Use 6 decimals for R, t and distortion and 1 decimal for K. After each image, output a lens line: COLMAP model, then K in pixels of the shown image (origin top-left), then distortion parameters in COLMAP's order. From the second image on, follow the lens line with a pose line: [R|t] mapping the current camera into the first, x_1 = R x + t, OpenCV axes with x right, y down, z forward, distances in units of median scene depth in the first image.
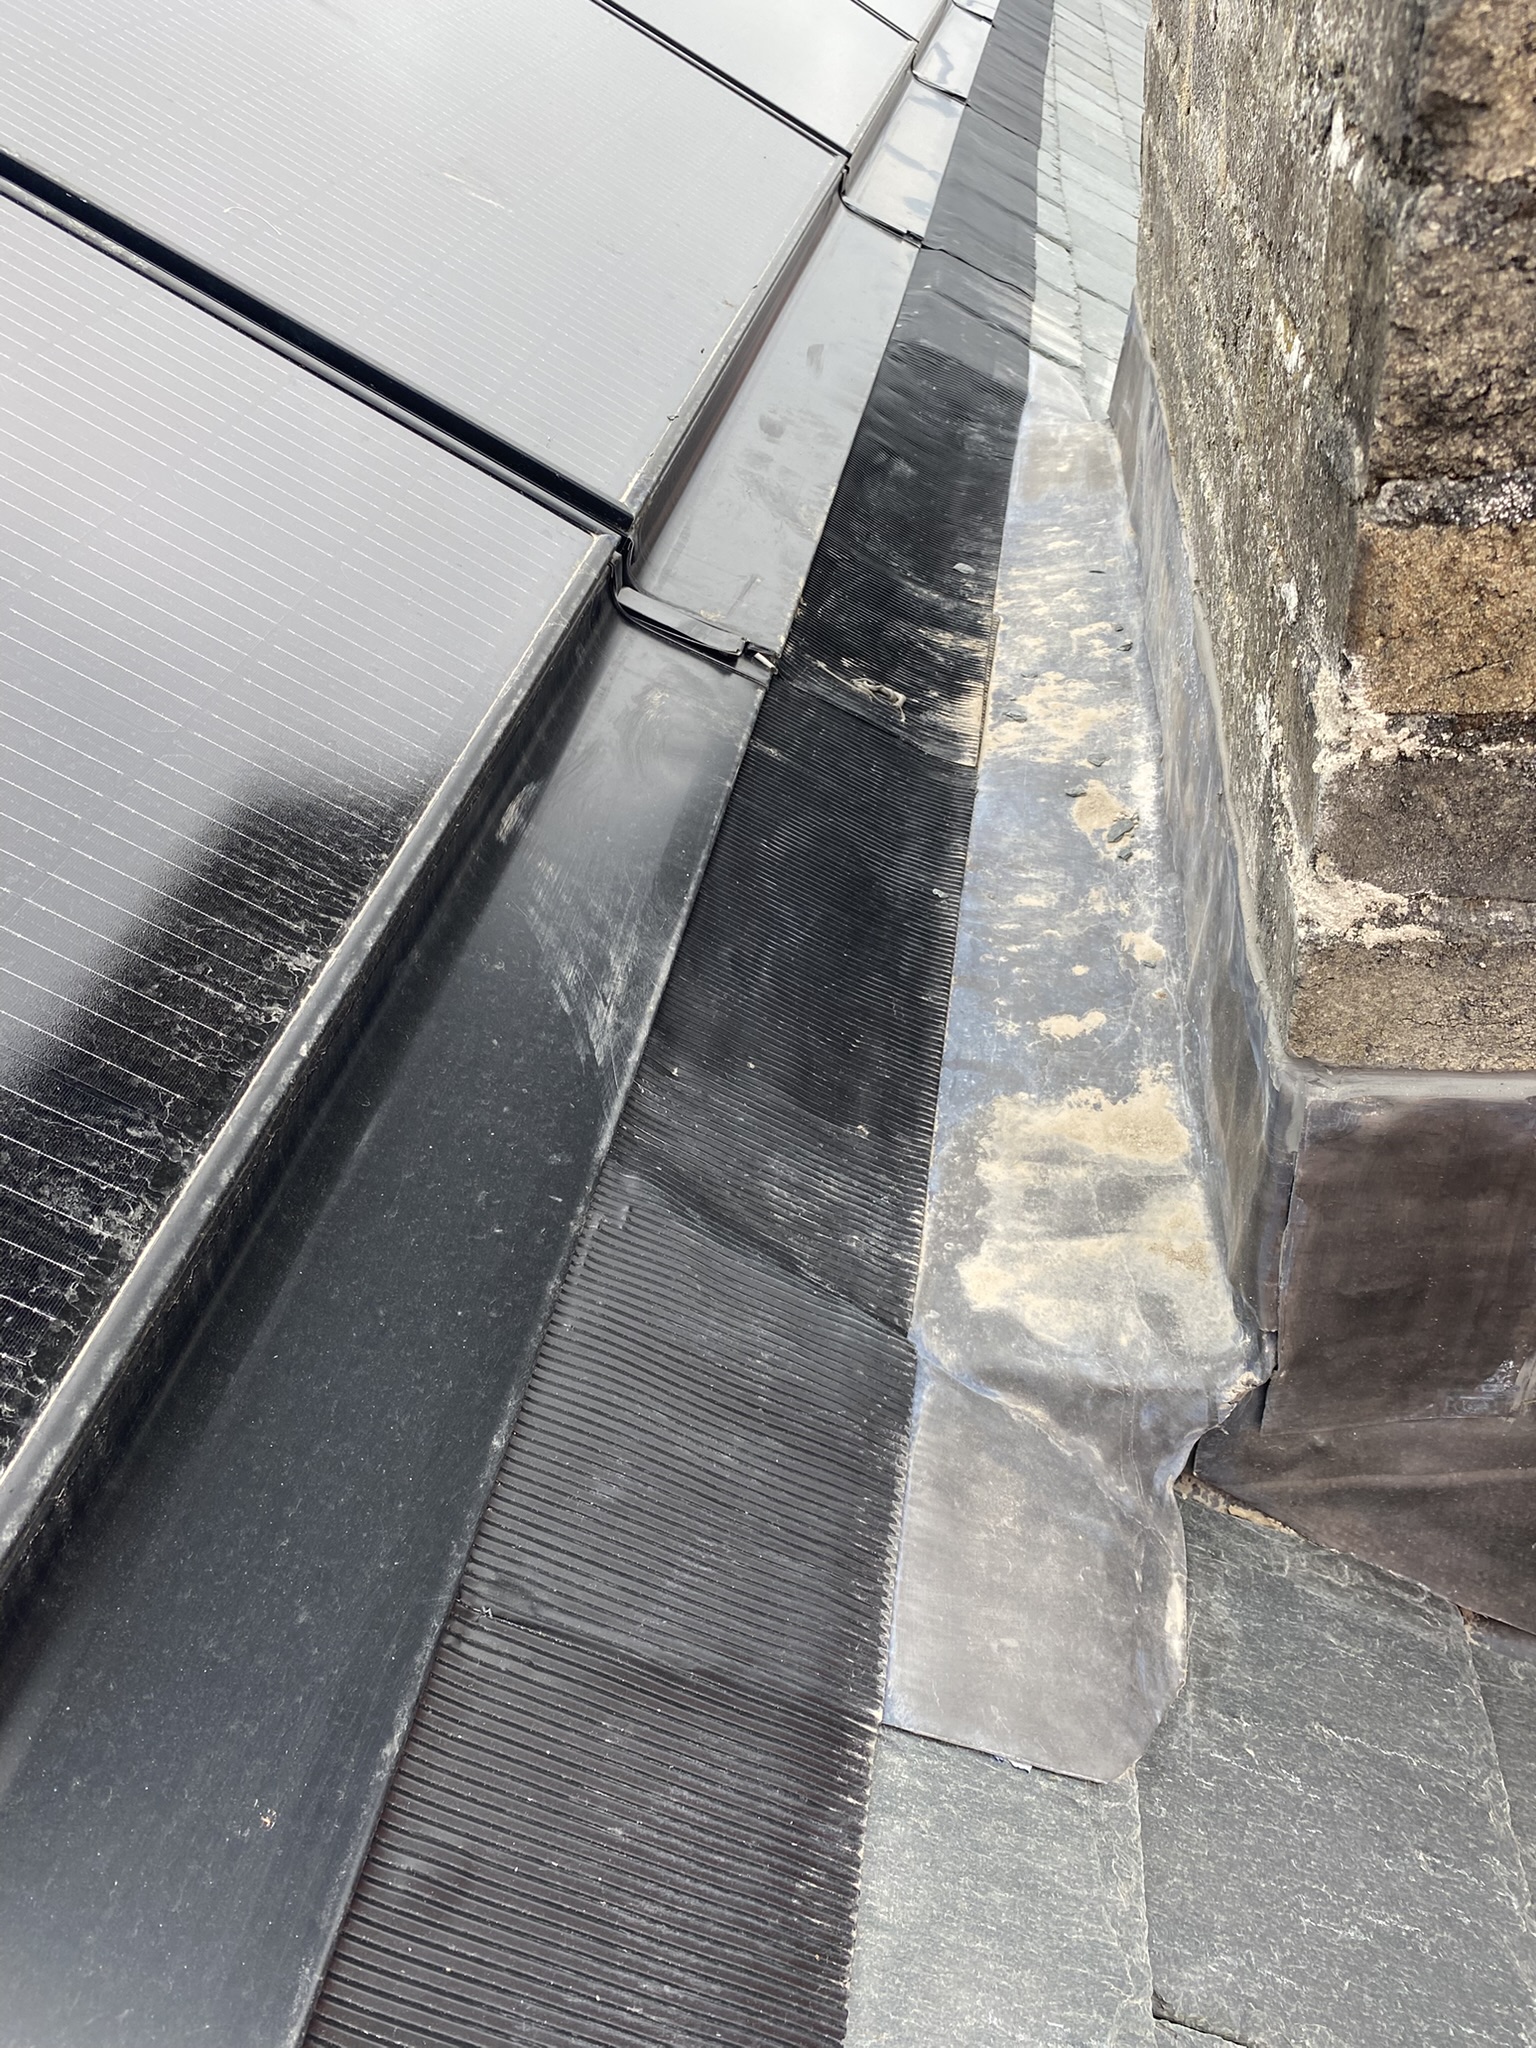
lens RADIAL K [[1627.1, 0, 768.0], [0, 1627.1, 1024.0], [0, 0, 1]] dist [0.003936, -0.004136]
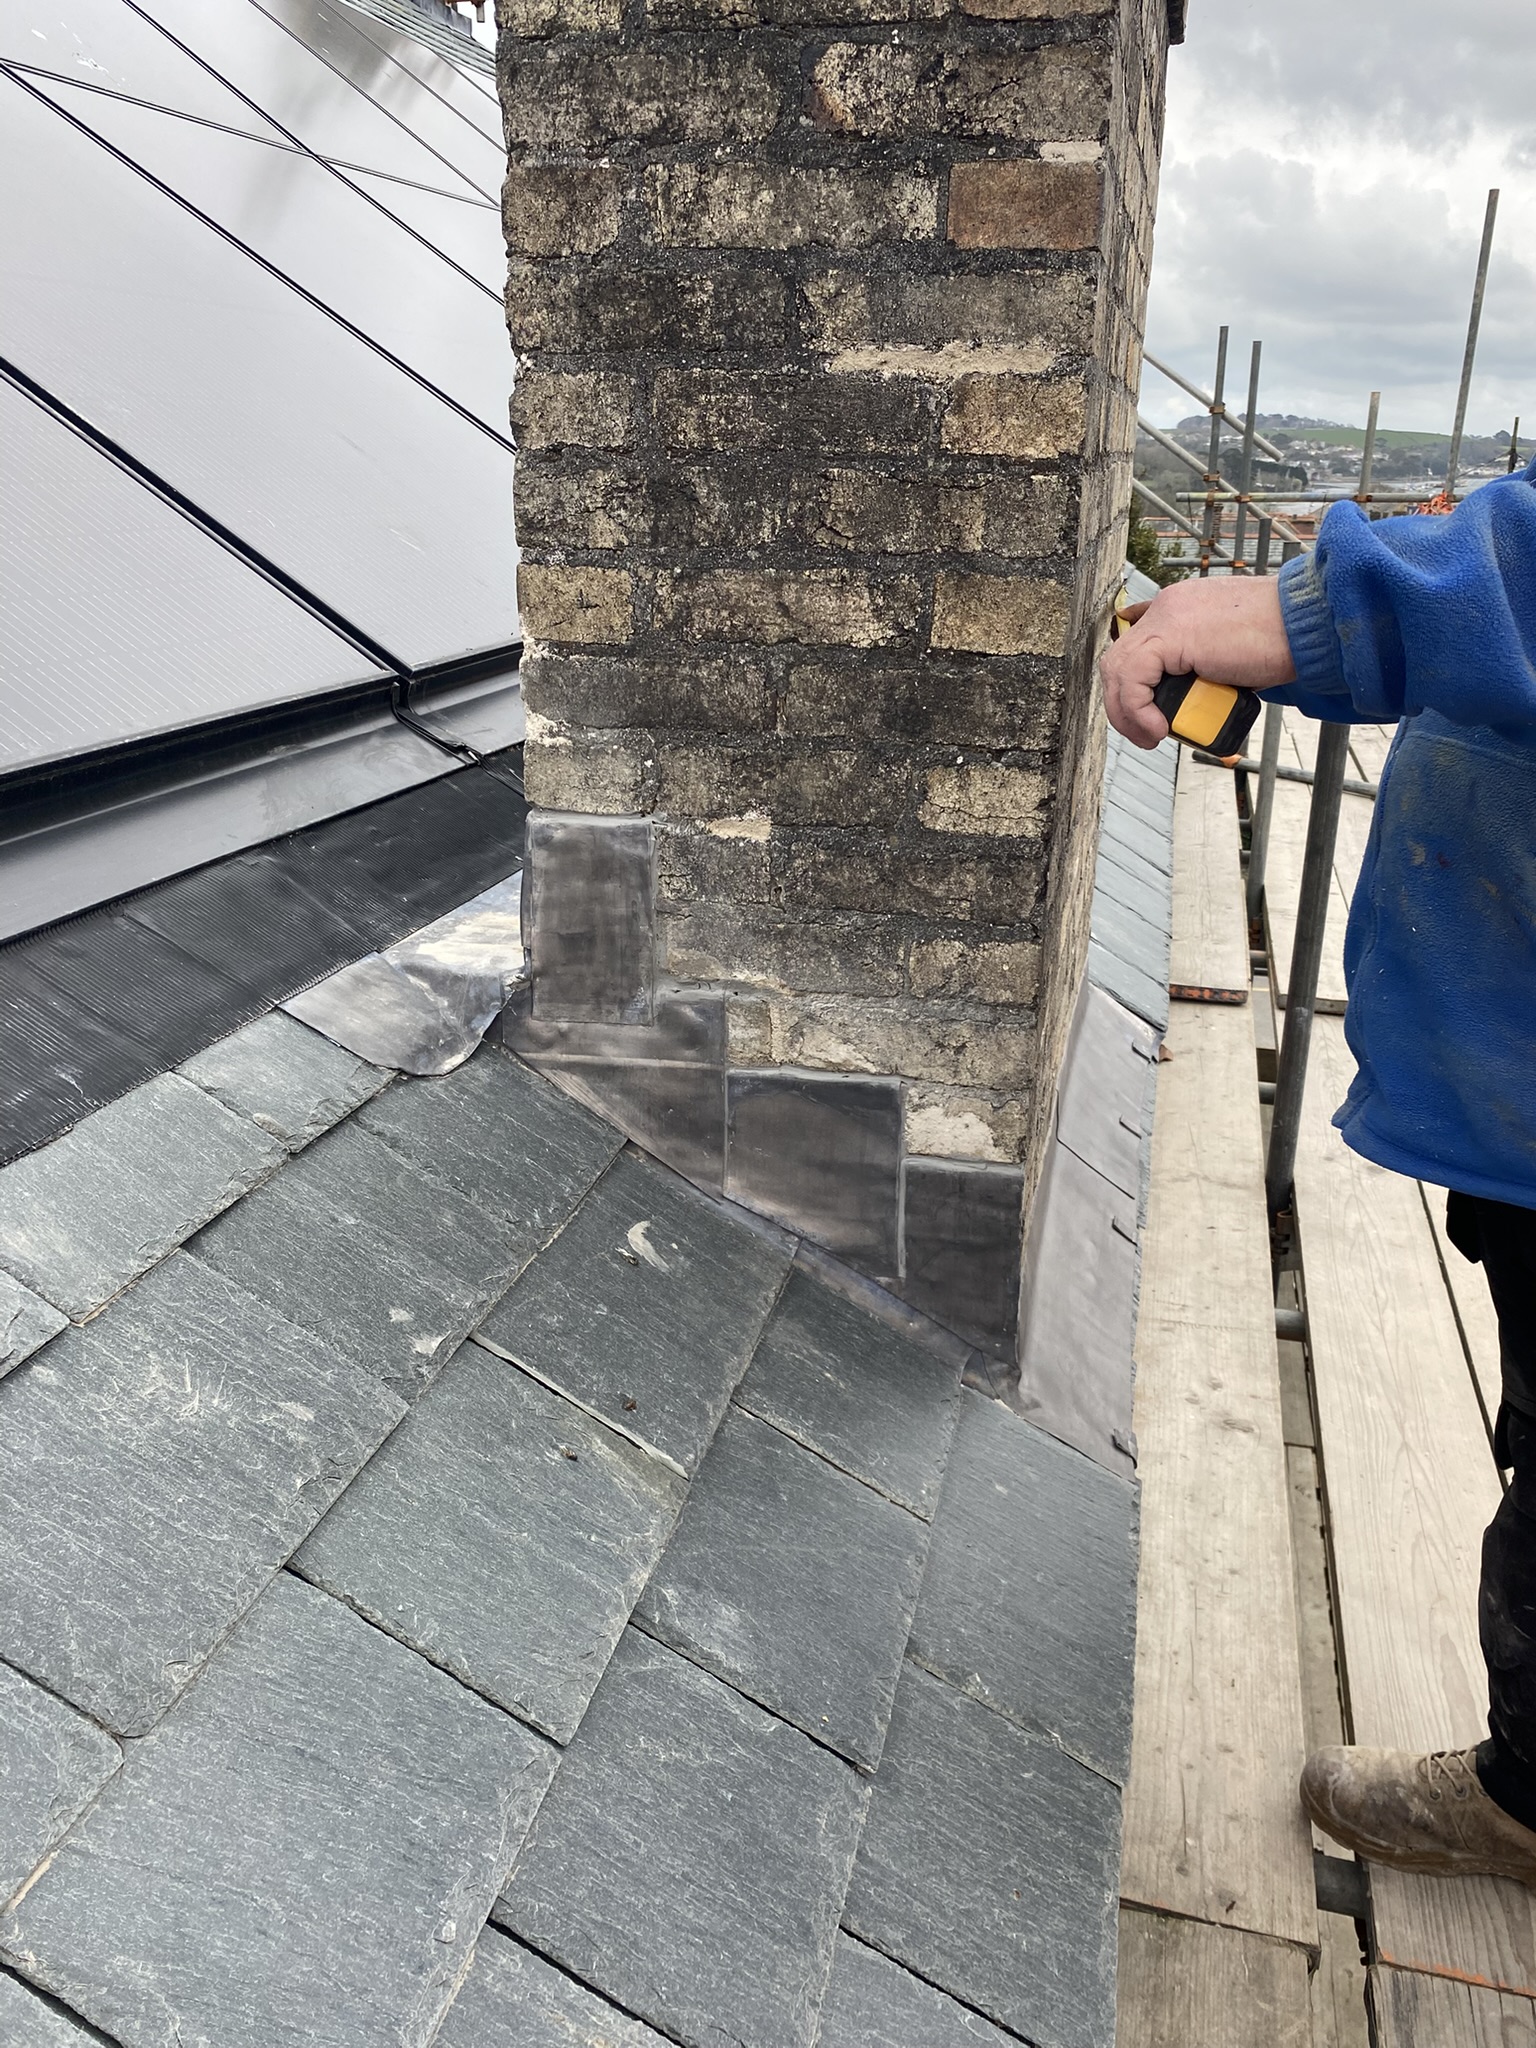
lens RADIAL K [[1627.1, 0, 768.0], [0, 1627.1, 1024.0], [0, 0, 1]] dist [0.003936, -0.004136]
pose [[0.987419, 0.138293, -0.076679, 0.836607], [-0.154854, 0.943850, -0.291834, 0.900725], [0.032015, 0.300036, 0.953390, -1.080157]]
